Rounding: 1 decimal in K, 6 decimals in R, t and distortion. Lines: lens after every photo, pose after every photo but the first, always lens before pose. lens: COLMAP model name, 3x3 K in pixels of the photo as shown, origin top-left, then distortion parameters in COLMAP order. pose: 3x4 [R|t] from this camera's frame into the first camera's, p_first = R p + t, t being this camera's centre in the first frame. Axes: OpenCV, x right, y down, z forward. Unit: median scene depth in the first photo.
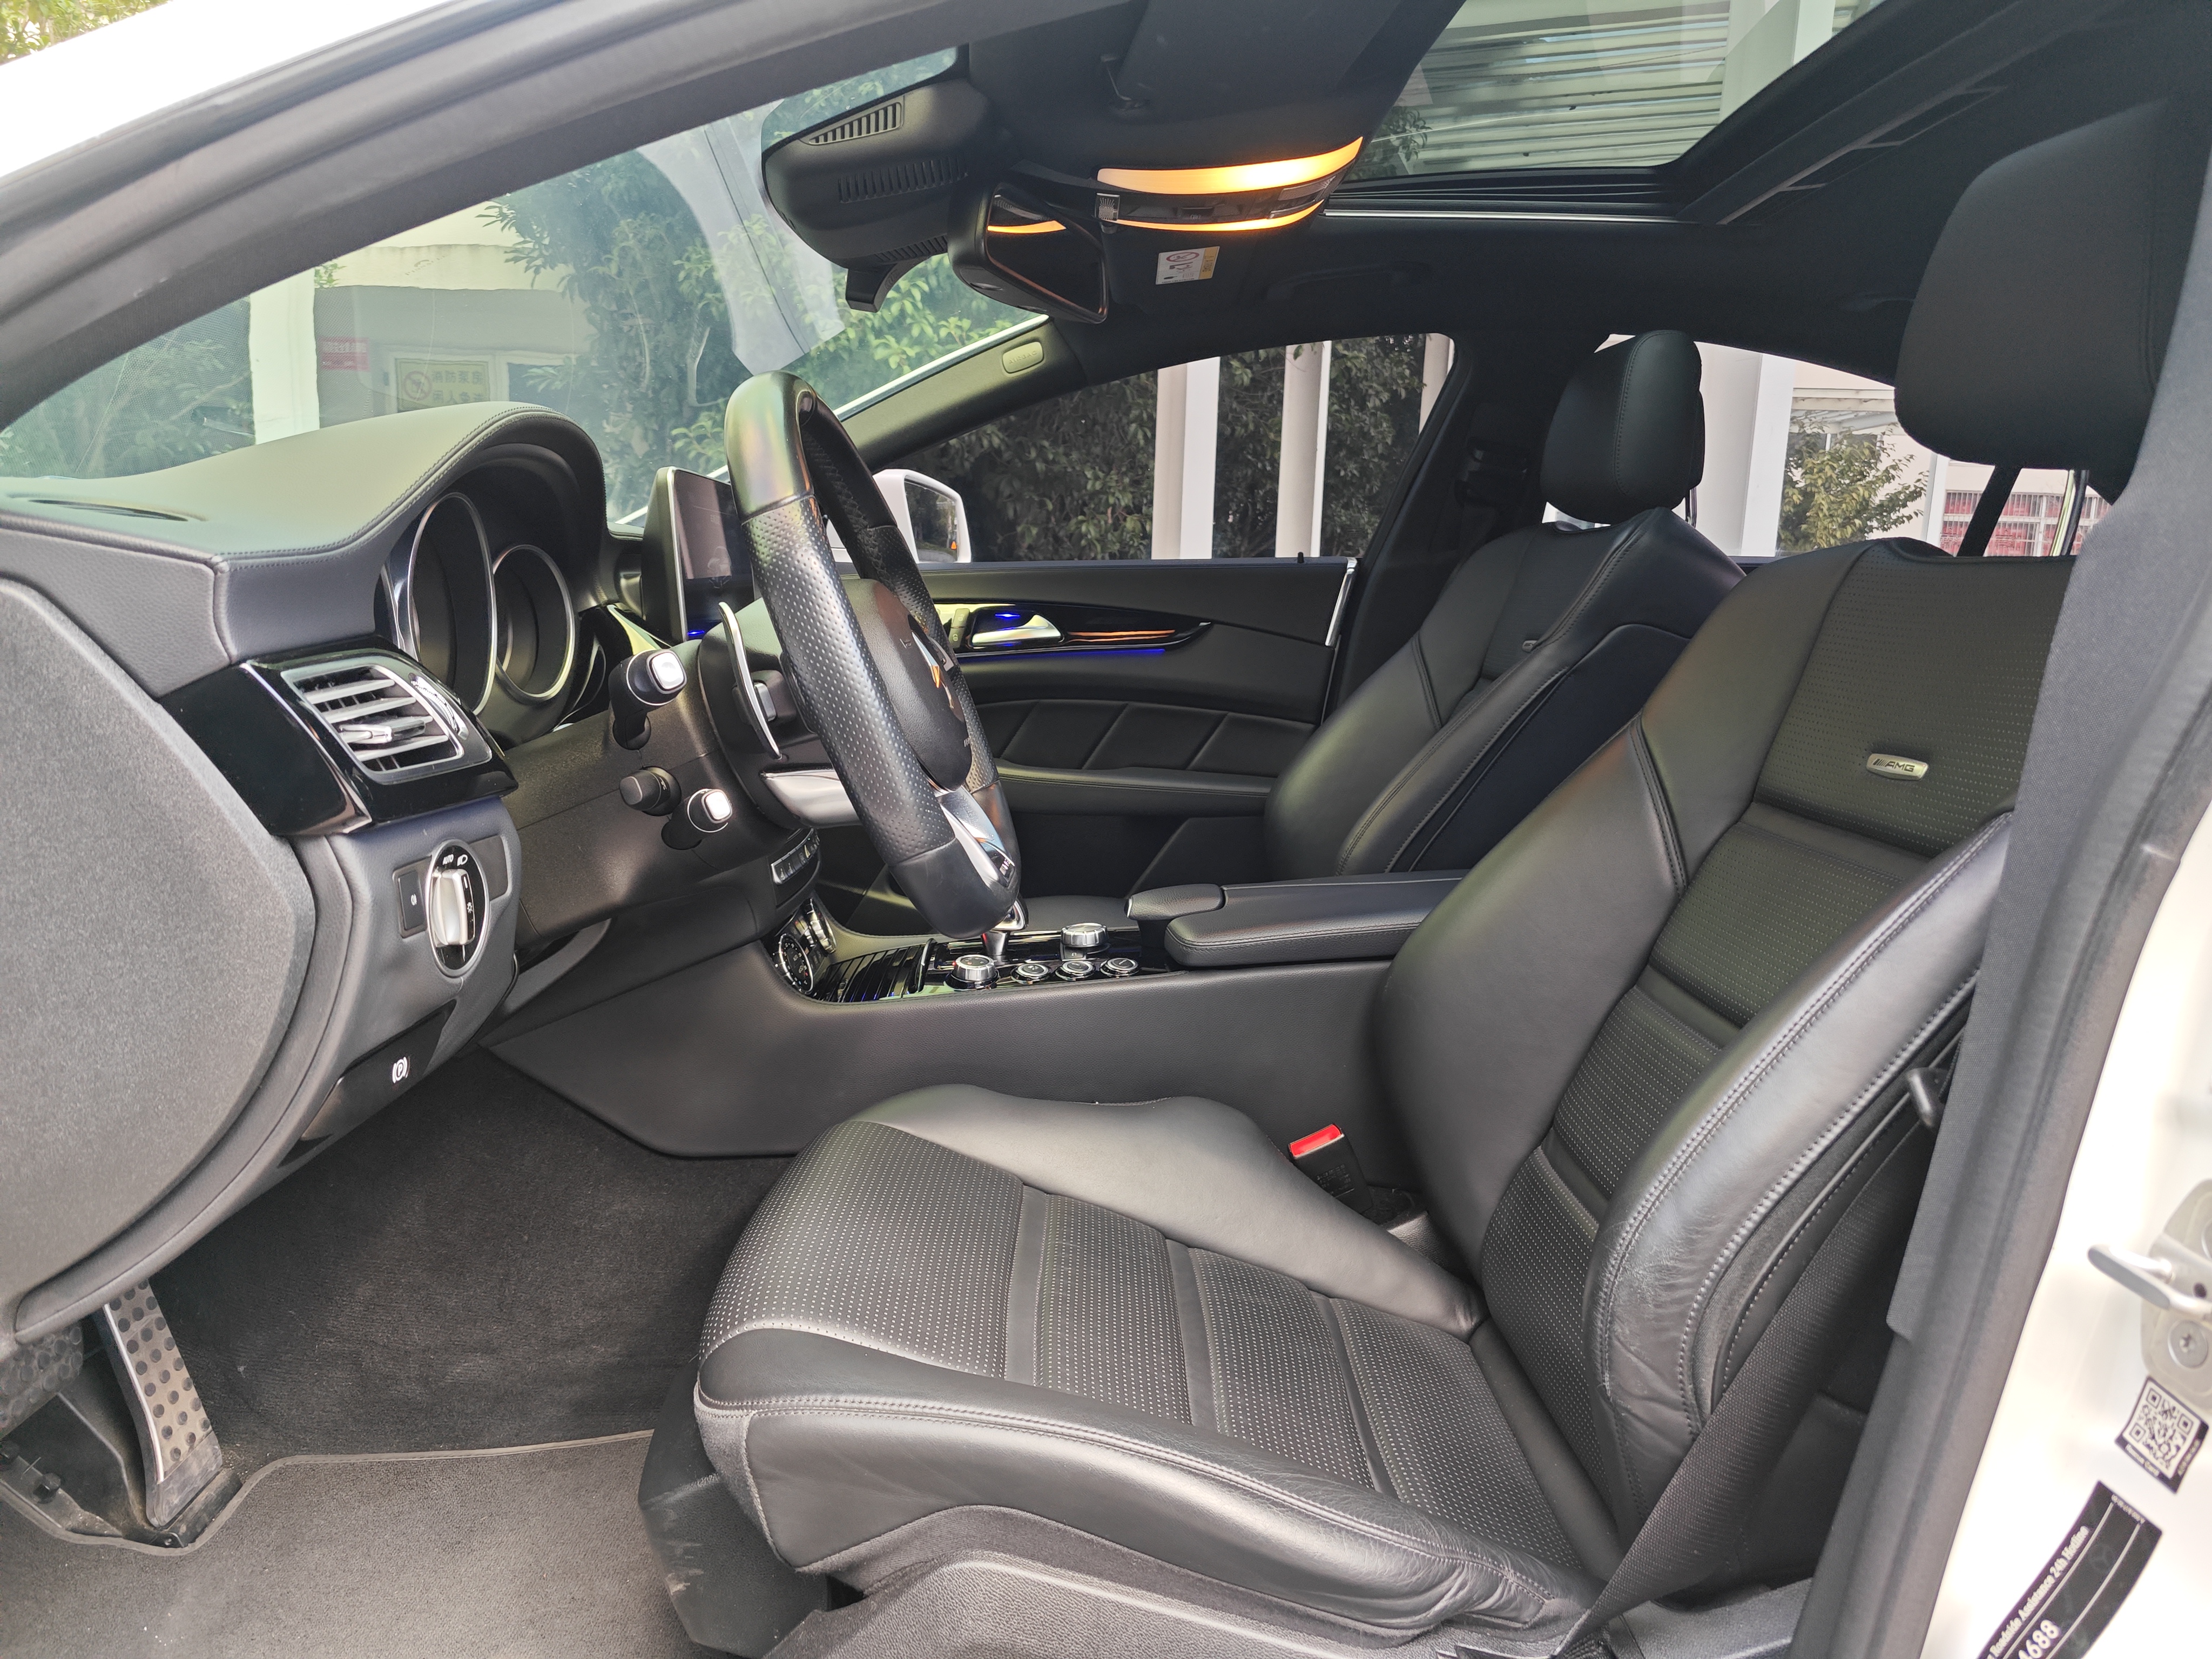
lens RADIAL K [[1478.6, 0, 1098.6], [0, 1478.6, 844.3], [0, 0, 1]] dist [0.040004, -0.022195]
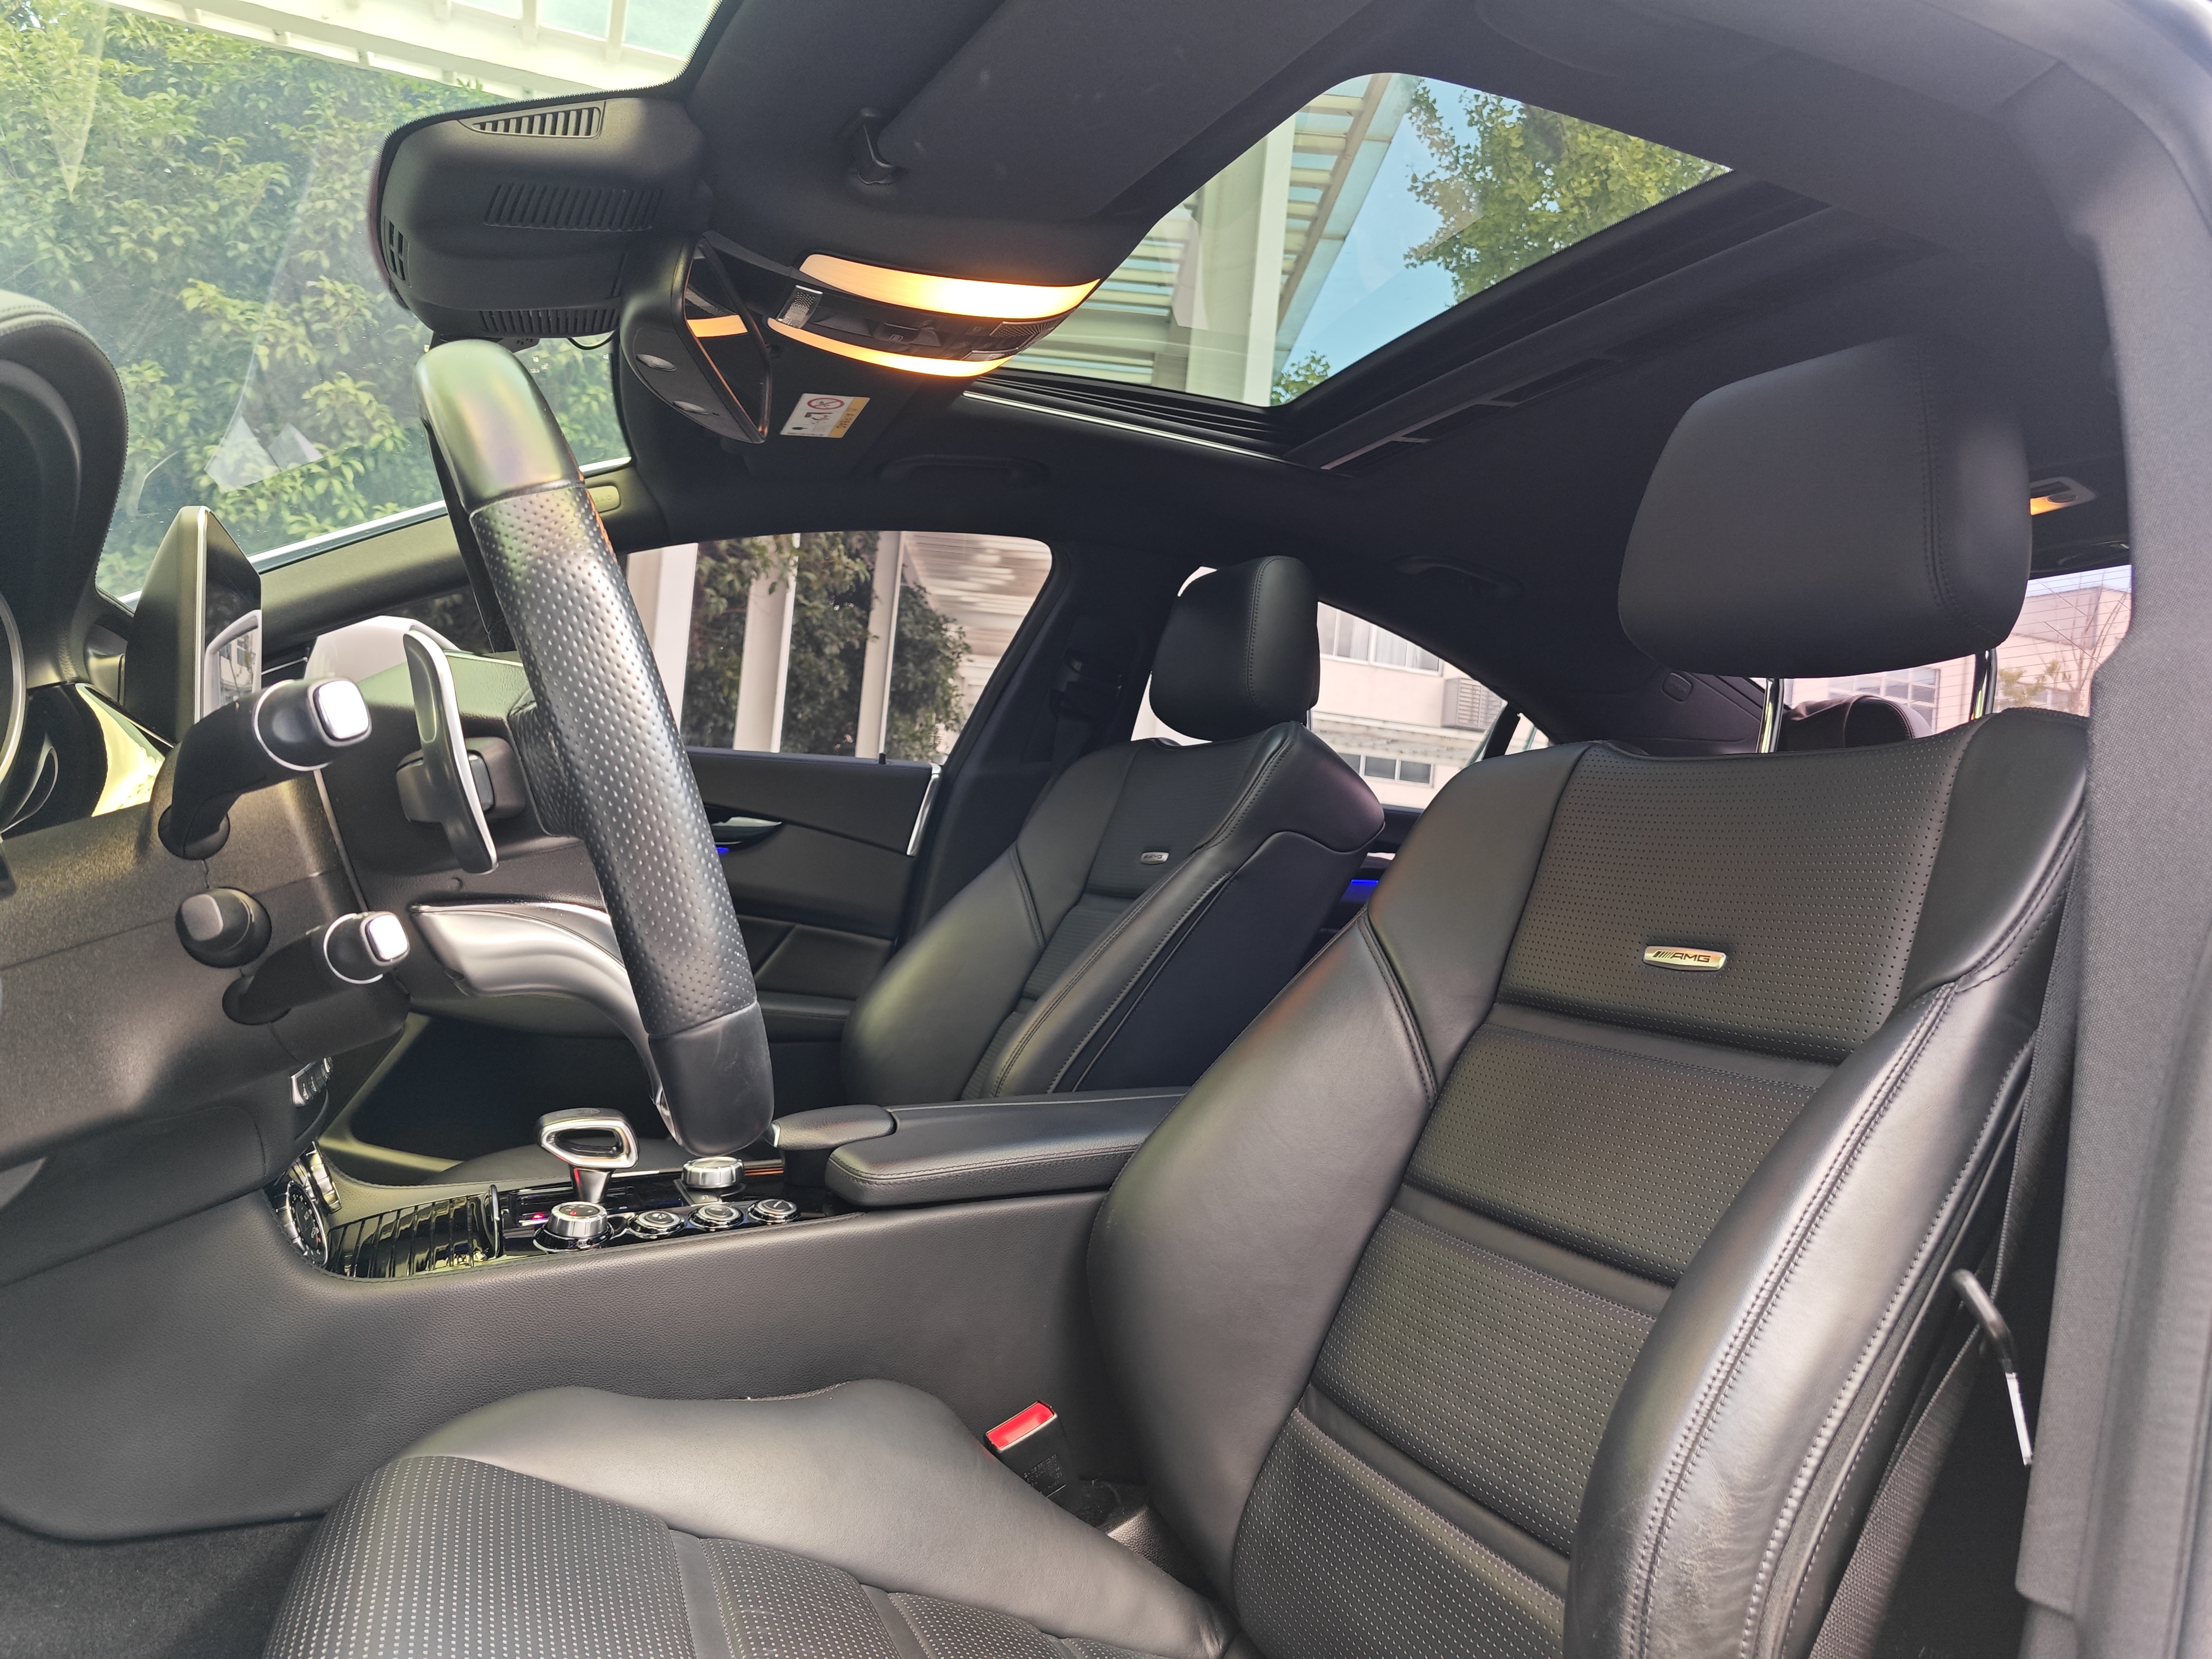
lens RADIAL K [[1499.2, 0, 1105.3], [0, 1499.2, 822.8], [0, 0, 1]] dist [0.052761, -0.035429]
pose [[0.927223, 0.062512, 0.369255, -0.133621], [0.006358, 0.983201, -0.182414, 0.028497], [-0.374455, 0.171486, 0.911250, 0.181296]]
